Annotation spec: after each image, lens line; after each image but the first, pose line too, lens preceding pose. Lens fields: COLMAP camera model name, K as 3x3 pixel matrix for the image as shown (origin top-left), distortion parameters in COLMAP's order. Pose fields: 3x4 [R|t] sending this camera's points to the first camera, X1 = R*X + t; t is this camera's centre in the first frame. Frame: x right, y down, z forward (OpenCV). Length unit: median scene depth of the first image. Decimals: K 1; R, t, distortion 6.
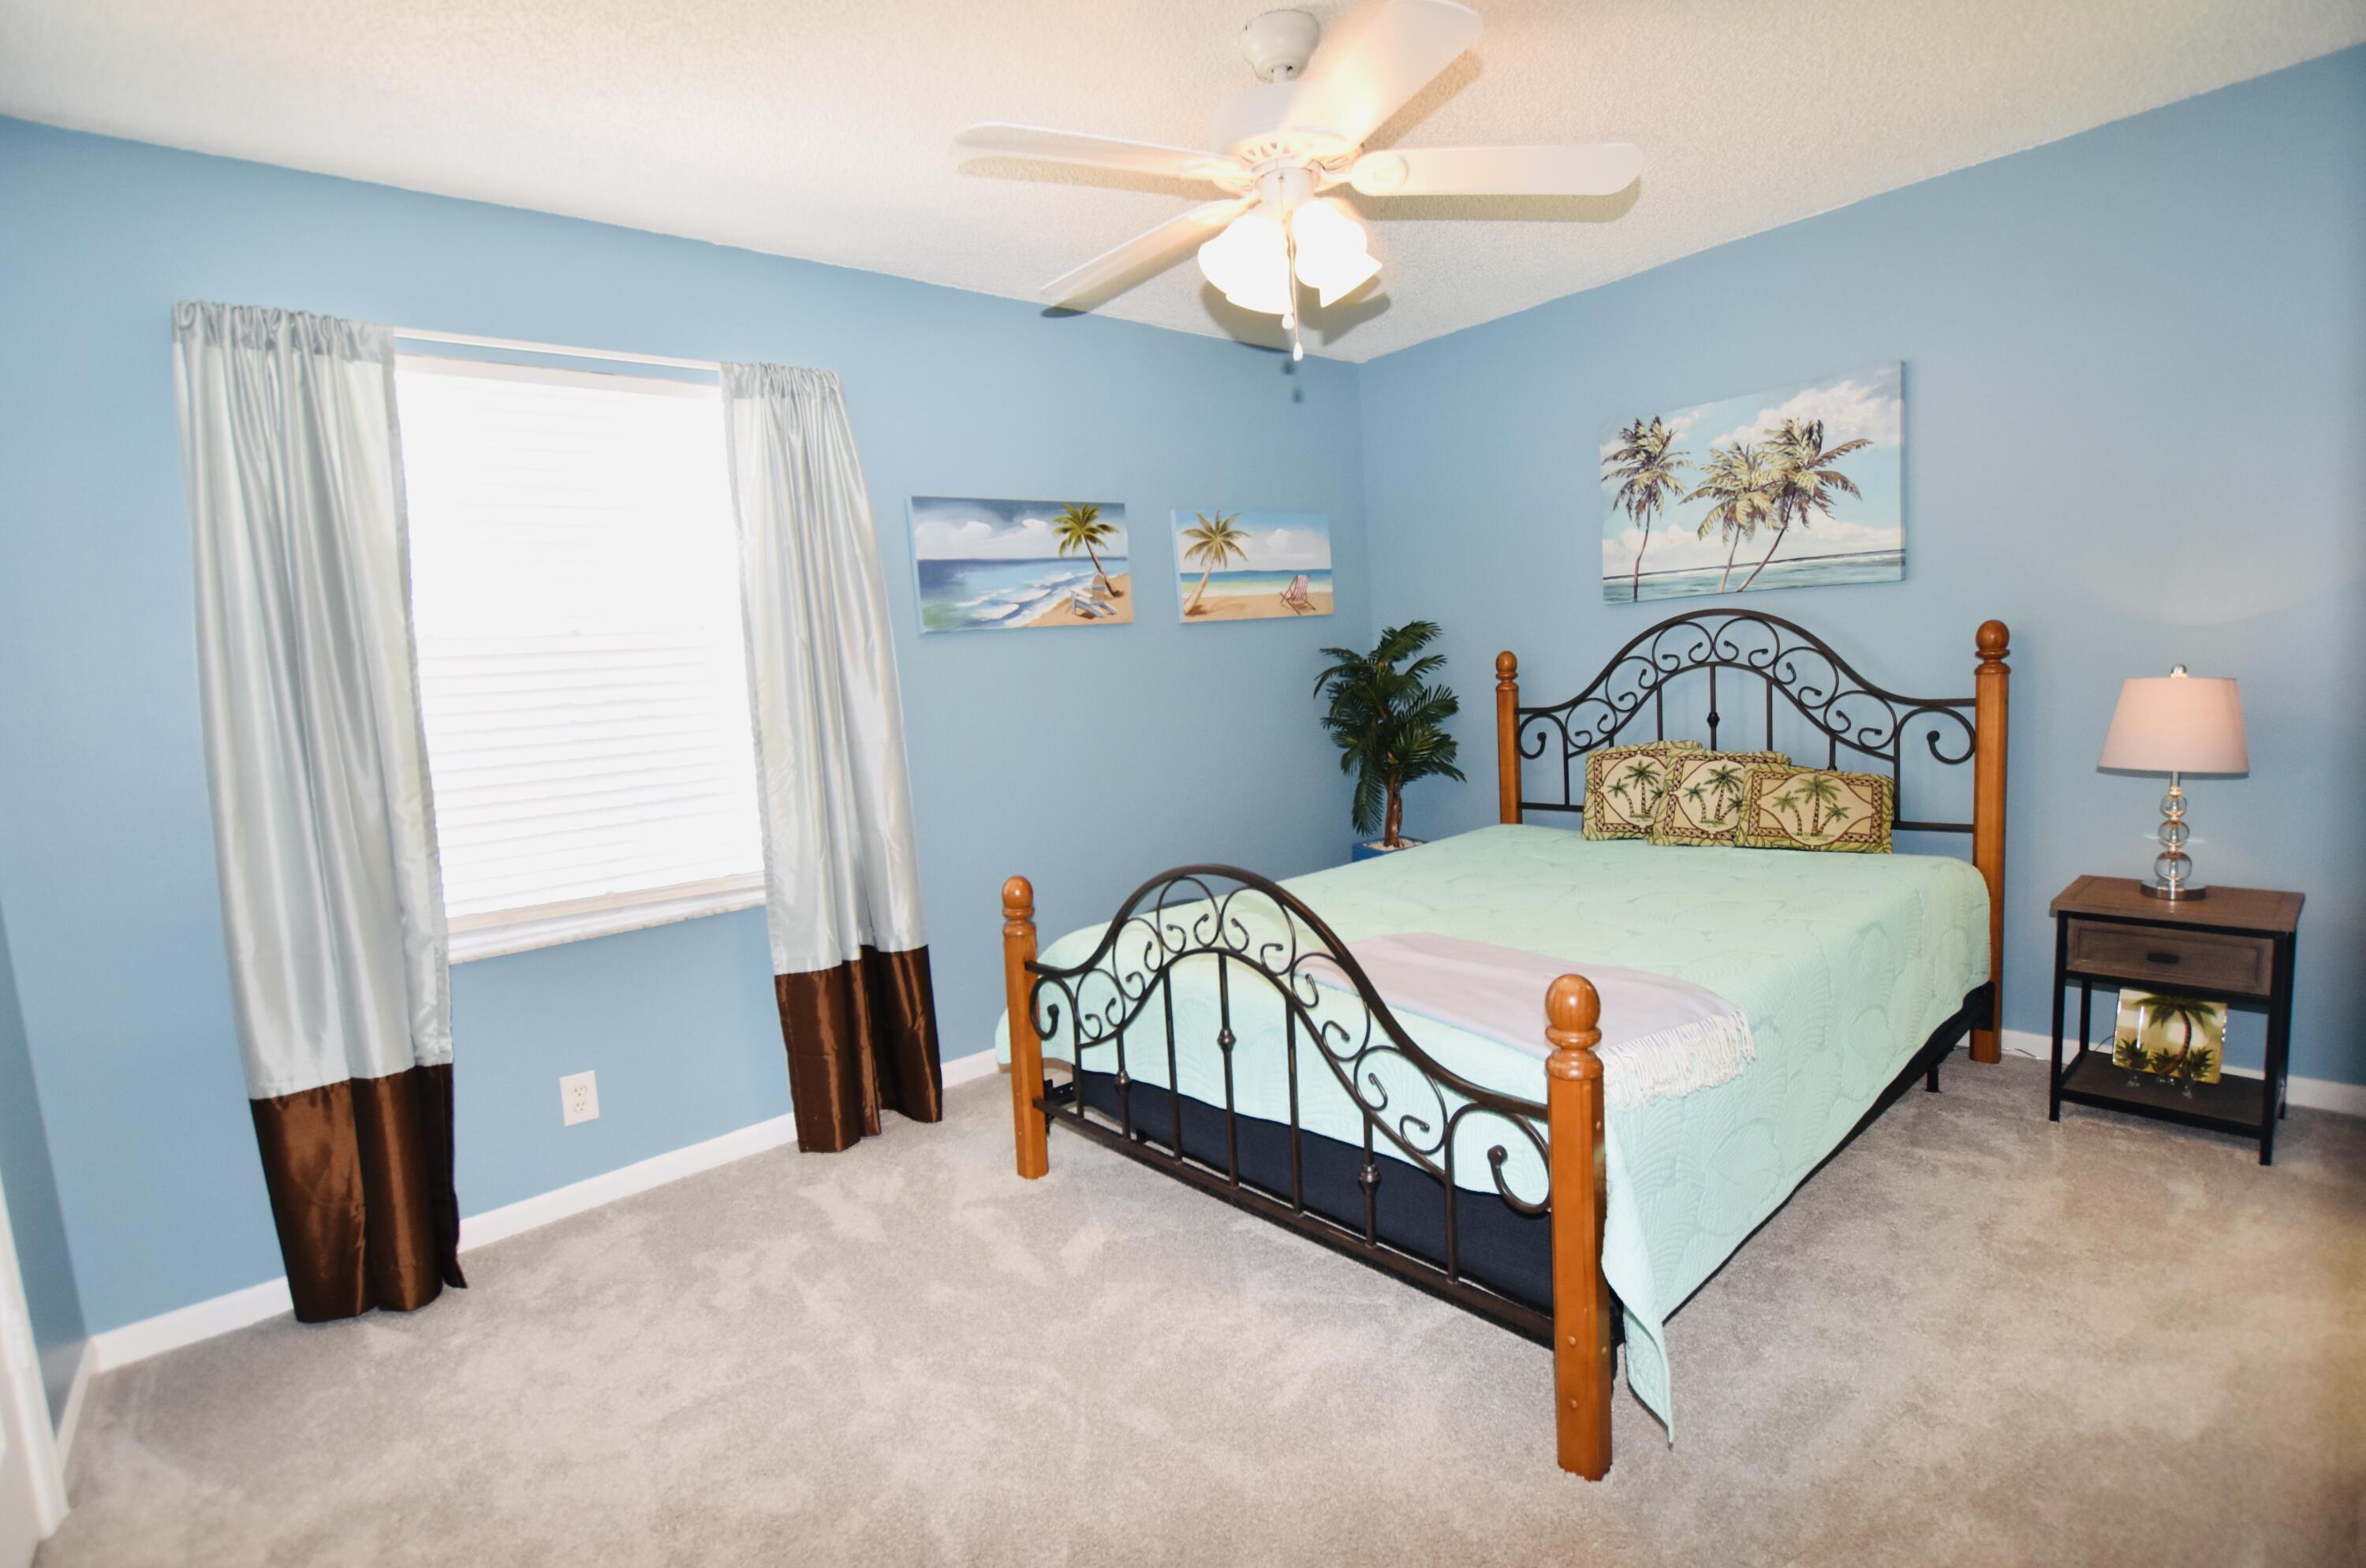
lens RADIAL K [[1074.4, 0, 1180.5], [0, 1074.4, 779.5], [0, 0, 1]] dist [-0.026746, -0.000822]
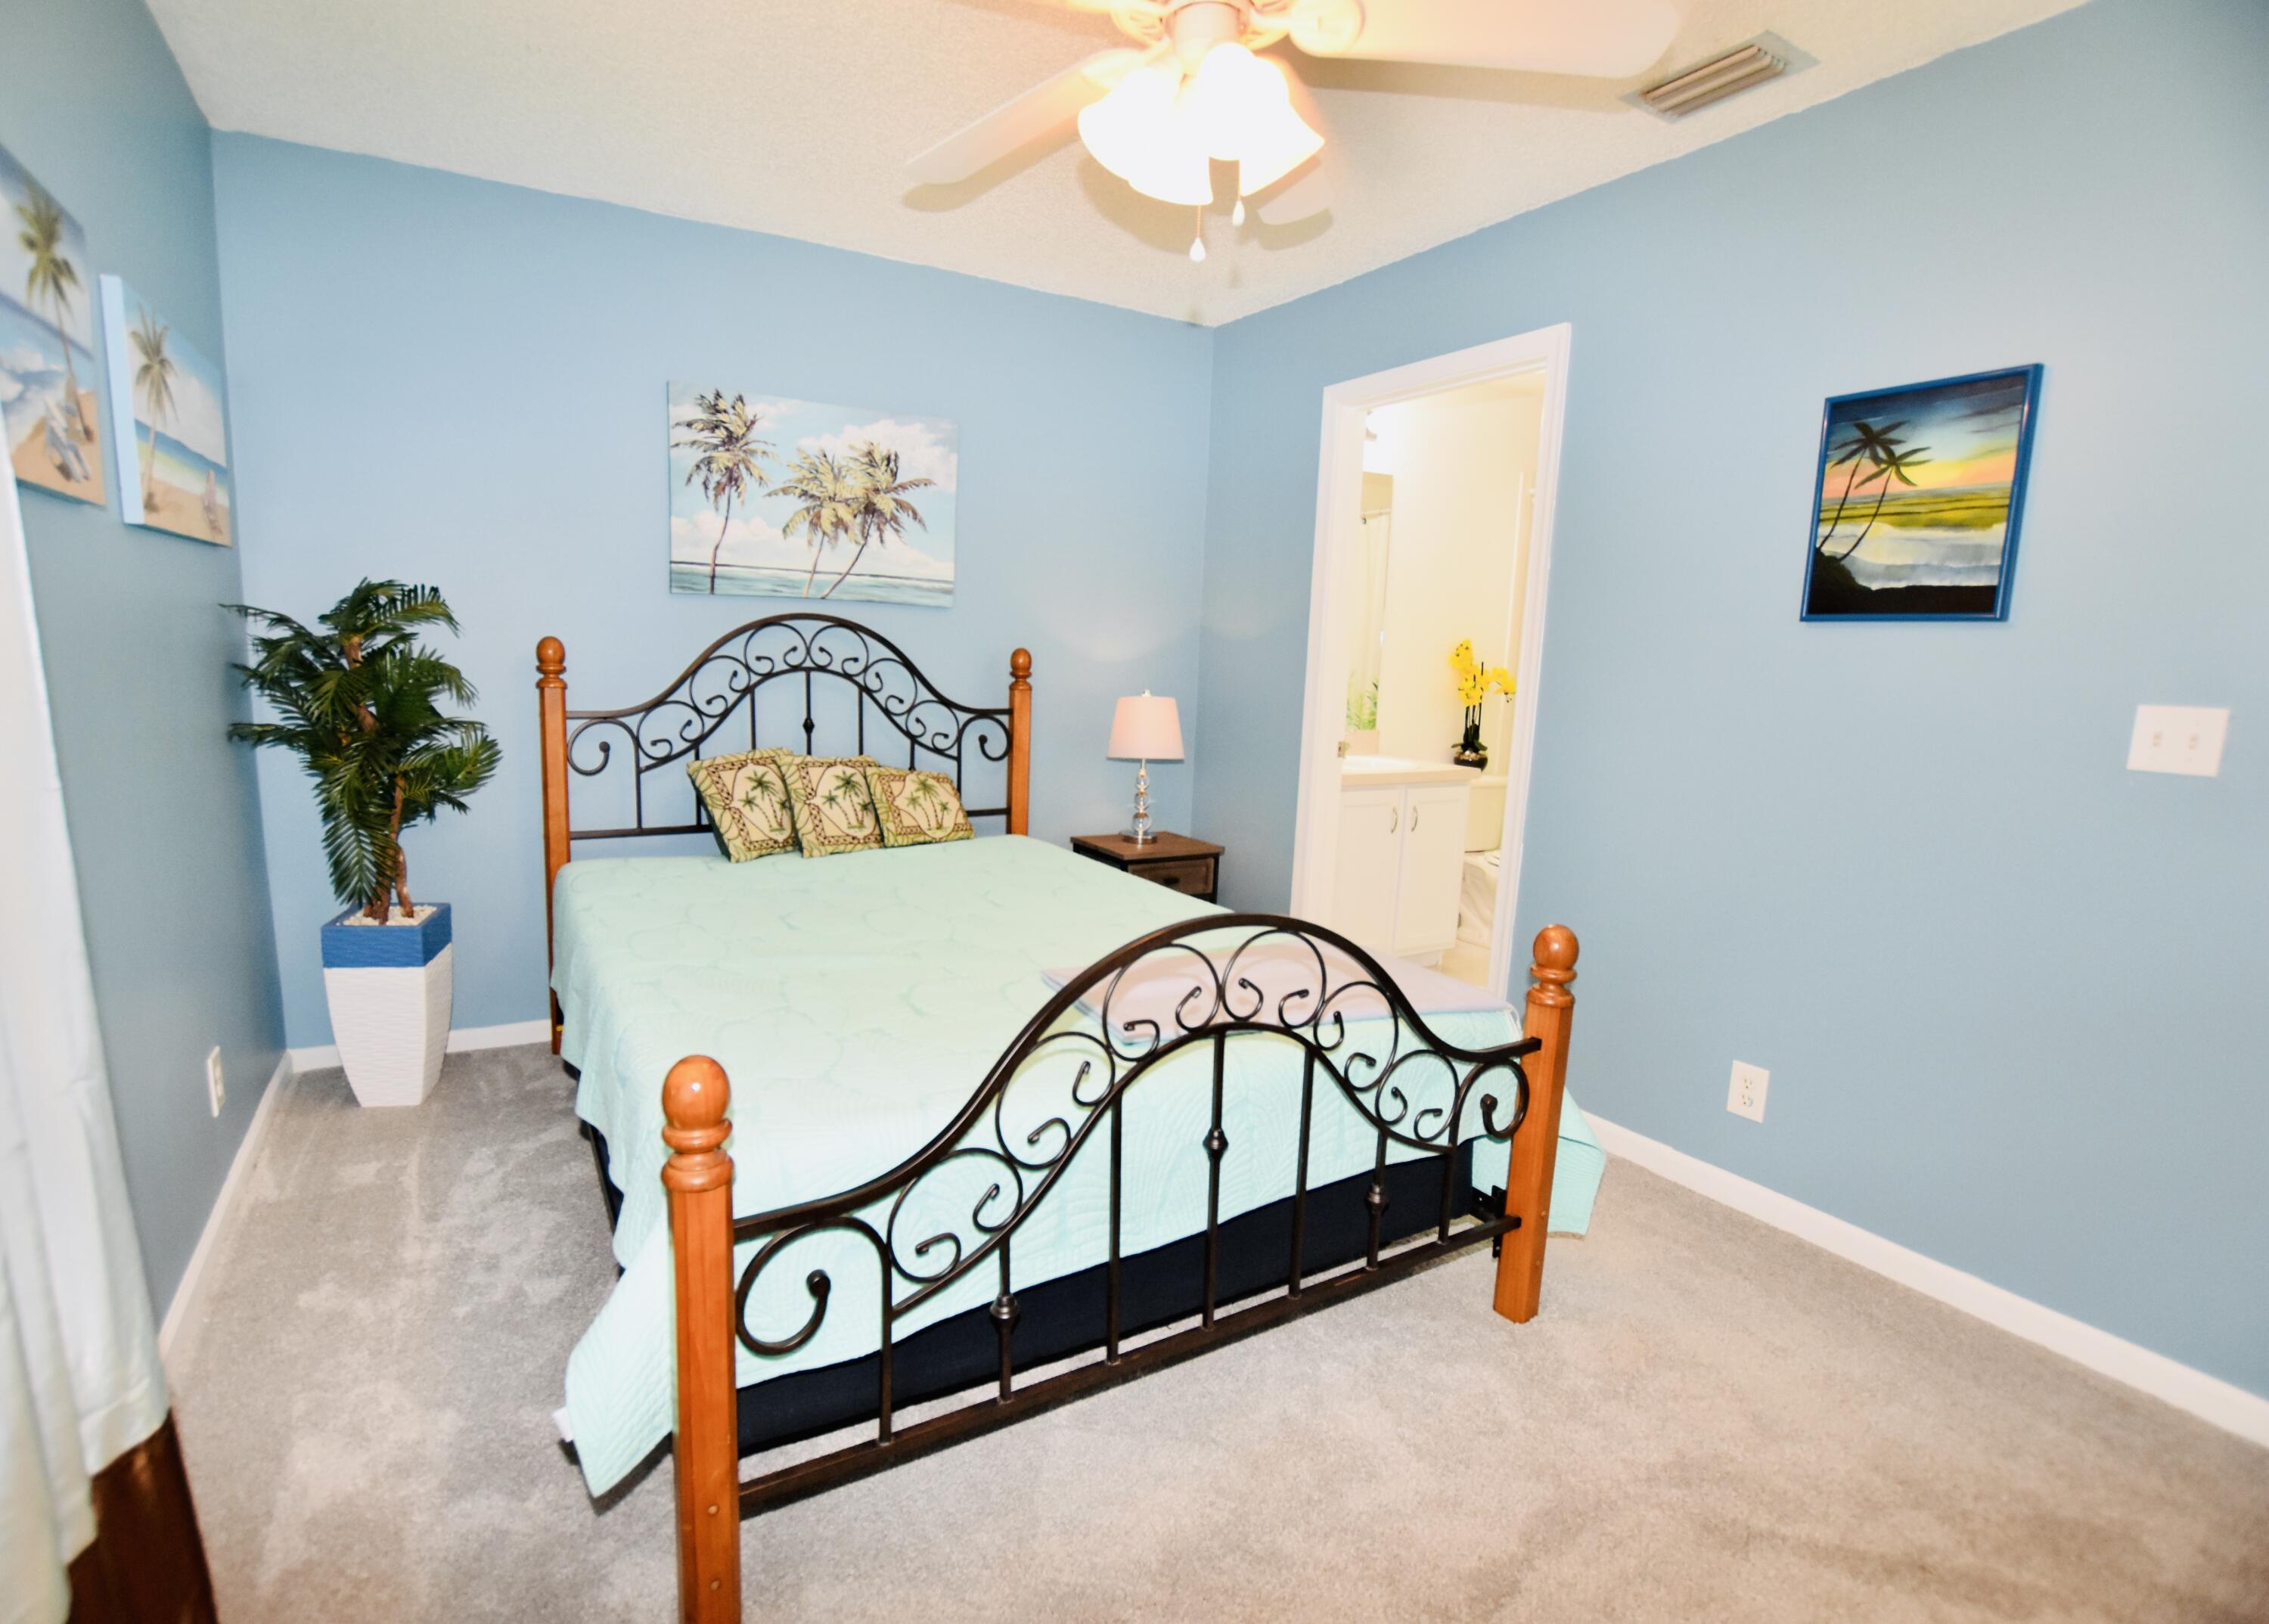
lens RADIAL K [[1040.8, 0, 1133.1], [0, 1040.8, 806.5], [0, 0, 1]] dist [-0.024951, -0.000056]
pose [[0.208867, -0.073437, 0.975183, -0.402462], [0.056109, 0.996434, 0.063020, -0.026786], [-0.976333, 0.041554, 0.212242, 0.534150]]
